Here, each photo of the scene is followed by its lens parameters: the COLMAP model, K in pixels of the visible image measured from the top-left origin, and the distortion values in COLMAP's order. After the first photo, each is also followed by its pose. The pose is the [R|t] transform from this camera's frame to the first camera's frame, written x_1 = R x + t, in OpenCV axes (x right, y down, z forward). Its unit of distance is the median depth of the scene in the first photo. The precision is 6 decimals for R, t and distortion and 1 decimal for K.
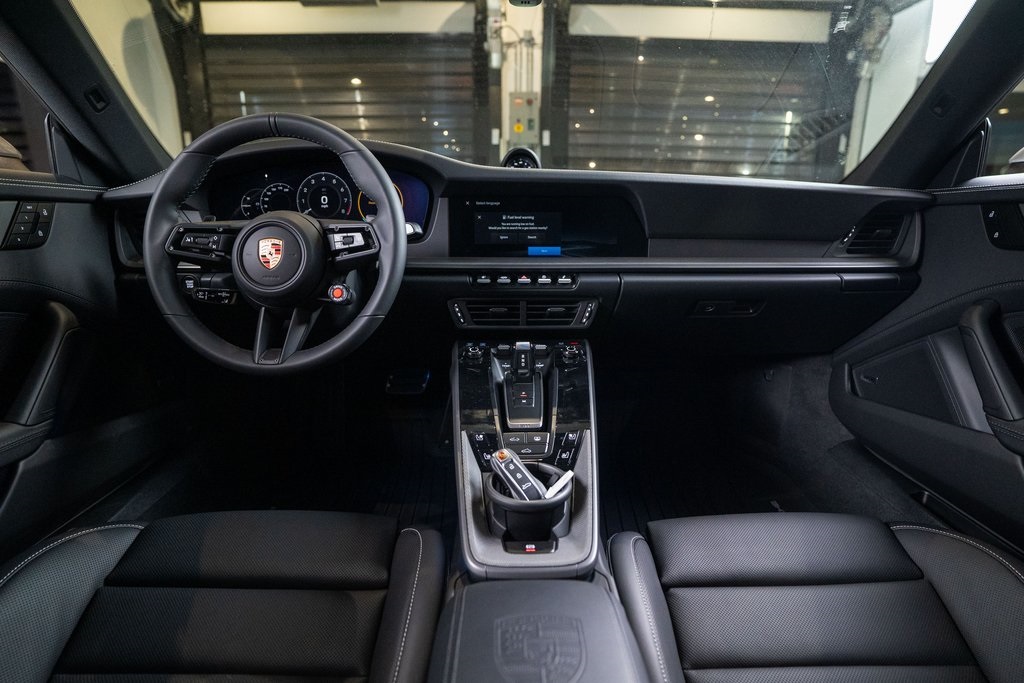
lens RADIAL K [[527.1, 0, 522.3], [0, 527.1, 349.0], [0, 0, 1]] dist [-0.081231, 0.041069]
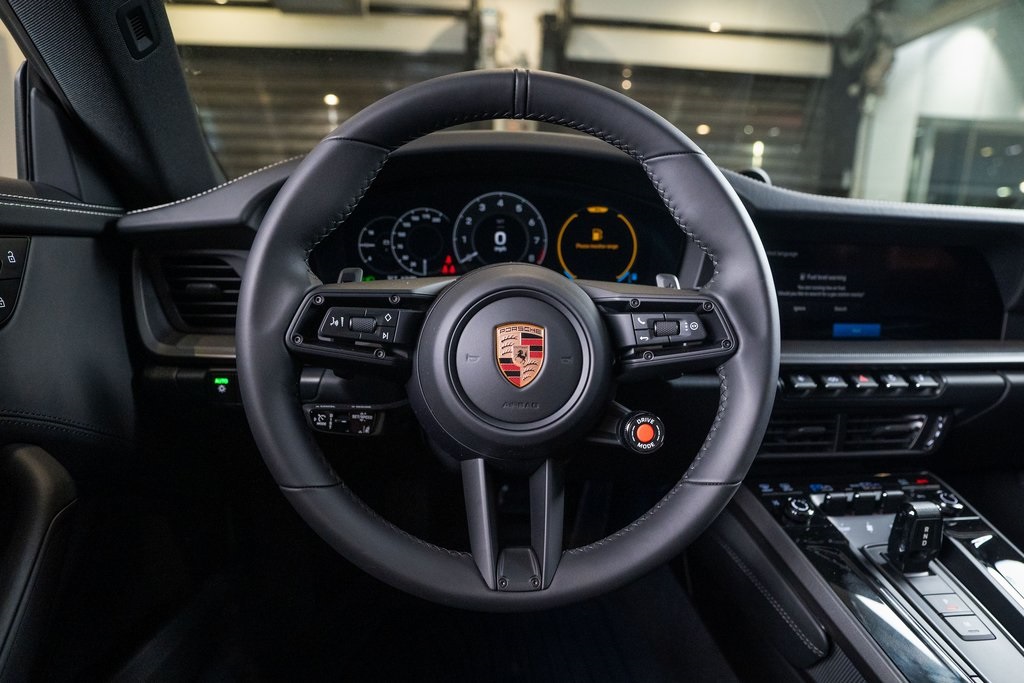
lens RADIAL K [[550.7, 0, 520.8], [0, 550.7, 354.2], [0, 0, 1]] dist [-0.084605, 0.046180]
pose [[0.997522, 0.002105, 0.070330, -0.445446], [0.001683, 0.998553, -0.053755, -0.134929], [-0.070342, 0.053741, 0.996074, 0.422861]]
